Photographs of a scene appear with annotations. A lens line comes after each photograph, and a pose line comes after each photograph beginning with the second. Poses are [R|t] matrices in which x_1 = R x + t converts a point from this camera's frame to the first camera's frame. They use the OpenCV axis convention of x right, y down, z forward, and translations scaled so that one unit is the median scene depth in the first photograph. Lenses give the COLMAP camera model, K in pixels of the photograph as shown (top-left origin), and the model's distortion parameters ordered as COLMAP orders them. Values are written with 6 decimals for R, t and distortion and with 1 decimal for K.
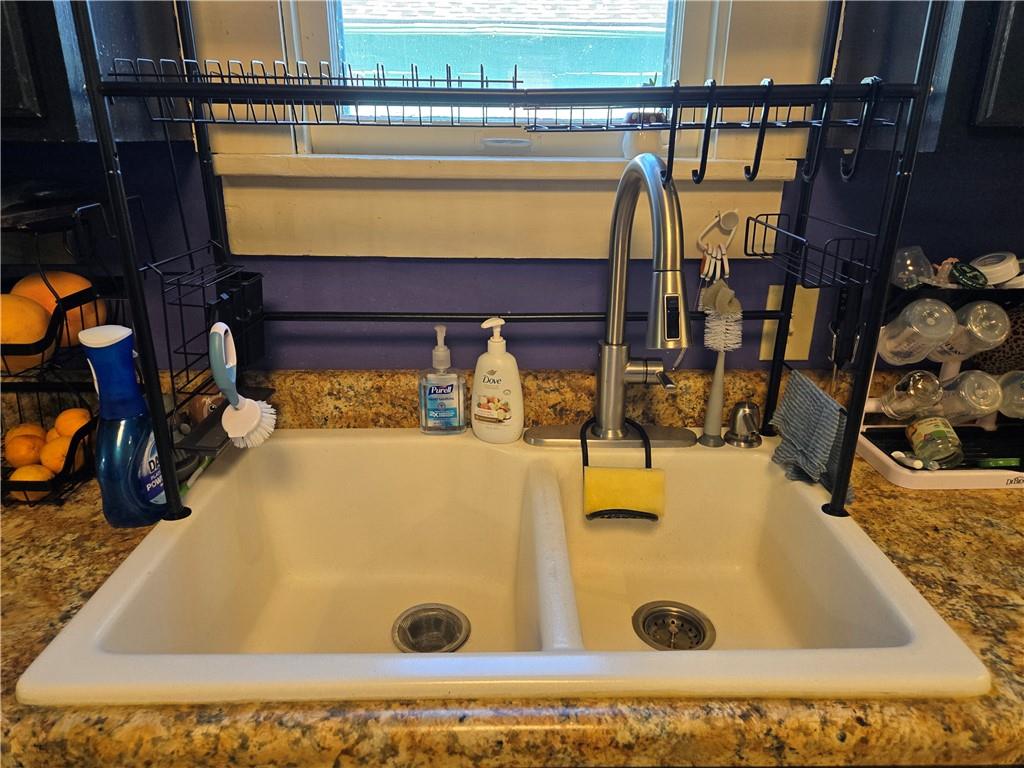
lens RADIAL K [[679.2, 0, 512.0], [0, 679.2, 384.0], [0, 0, 1]] dist [0.085400, -0.064942]
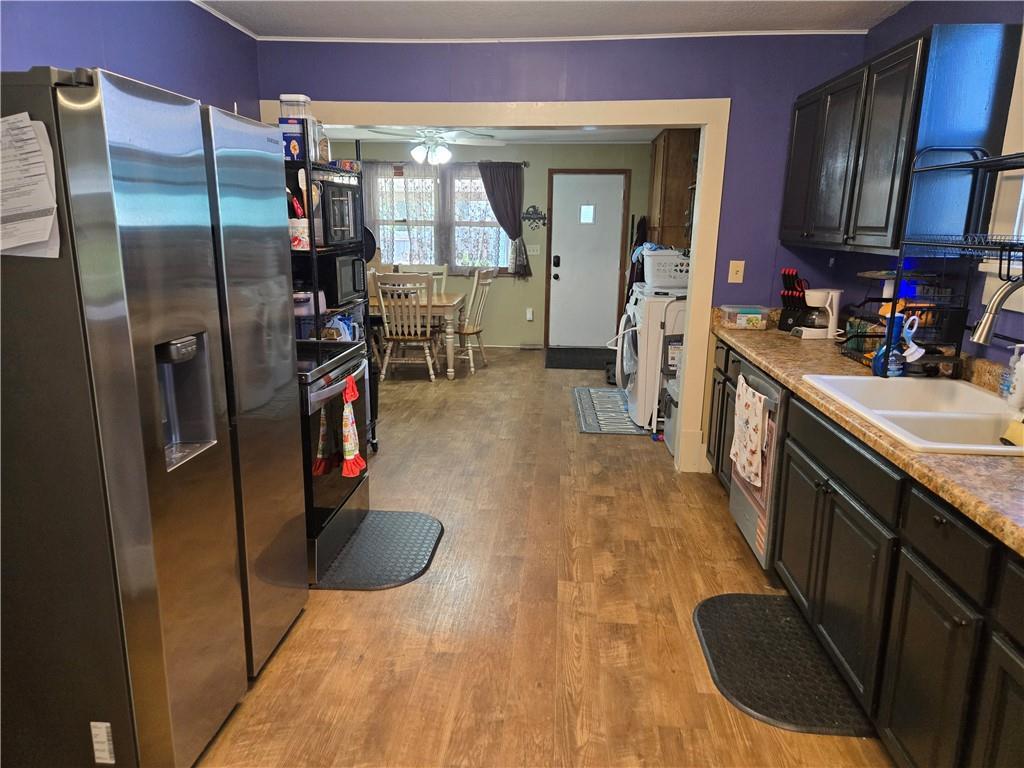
lens RADIAL K [[680.3, 0, 514.8], [0, 680.3, 390.4], [0, 0, 1]] dist [0.081023, -0.067247]
pose [[-0.082794, 0.231911, -0.969207, 2.126723], [-0.359419, 0.900144, 0.246089, 0.067301], [0.929496, 0.368726, 0.008827, -0.398594]]
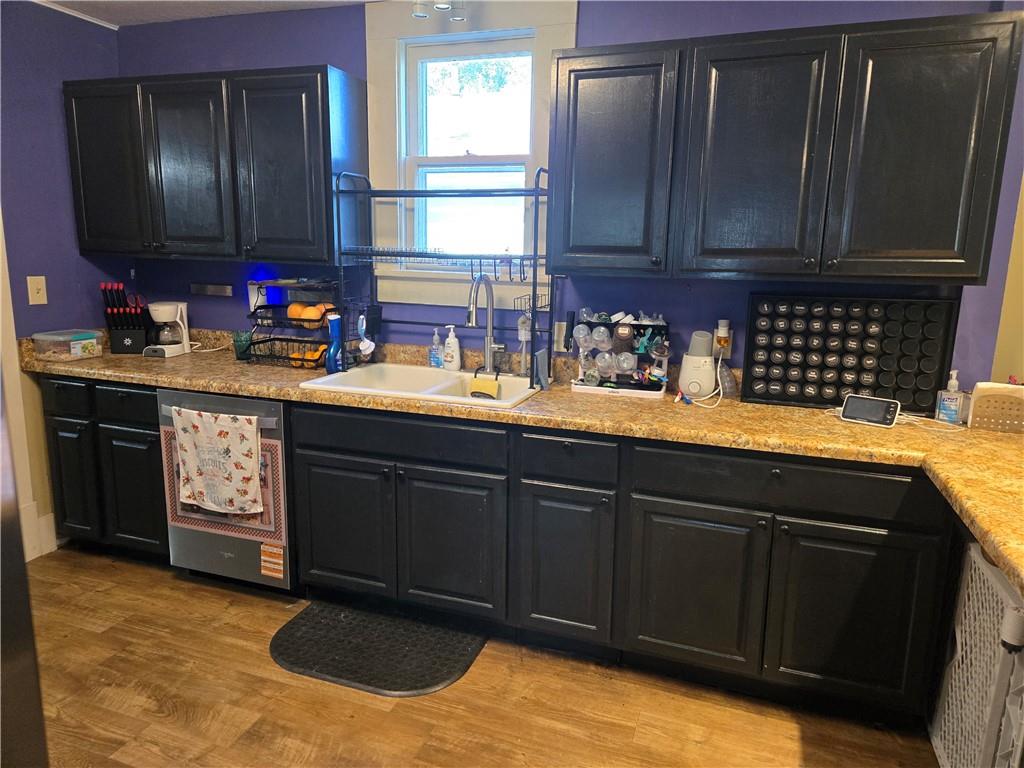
lens RADIAL K [[679.2, 0, 512.0], [0, 679.2, 384.0], [0, 0, 1]] dist [0.085400, -0.064942]
pose [[0.937304, 0.082653, -0.338570, 1.188817], [-0.134540, 0.981977, -0.132739, 0.487044], [0.321497, 0.169968, 0.931531, -1.532469]]
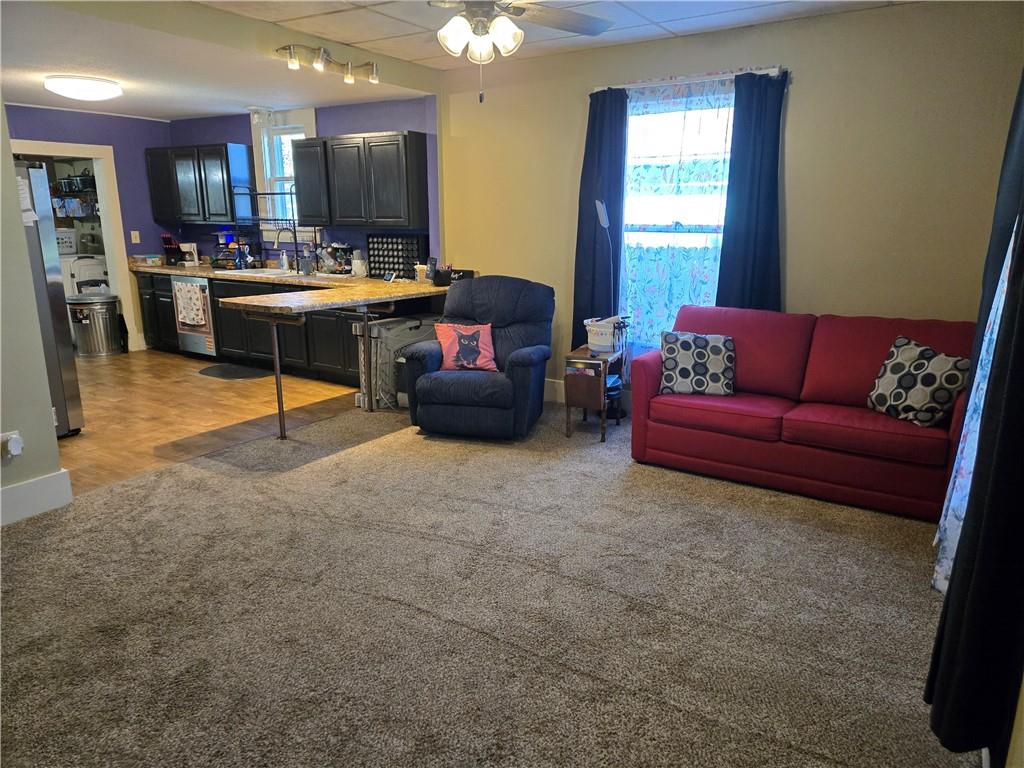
lens RADIAL K [[679.2, 0, 512.0], [0, 679.2, 384.0], [0, 0, 1]] dist [0.085400, -0.064942]
pose [[0.831639, 0.129032, -0.540118, 5.541702], [-0.190716, 0.979836, -0.059572, 1.143762], [0.521541, 0.152551, 0.839478, -3.234970]]
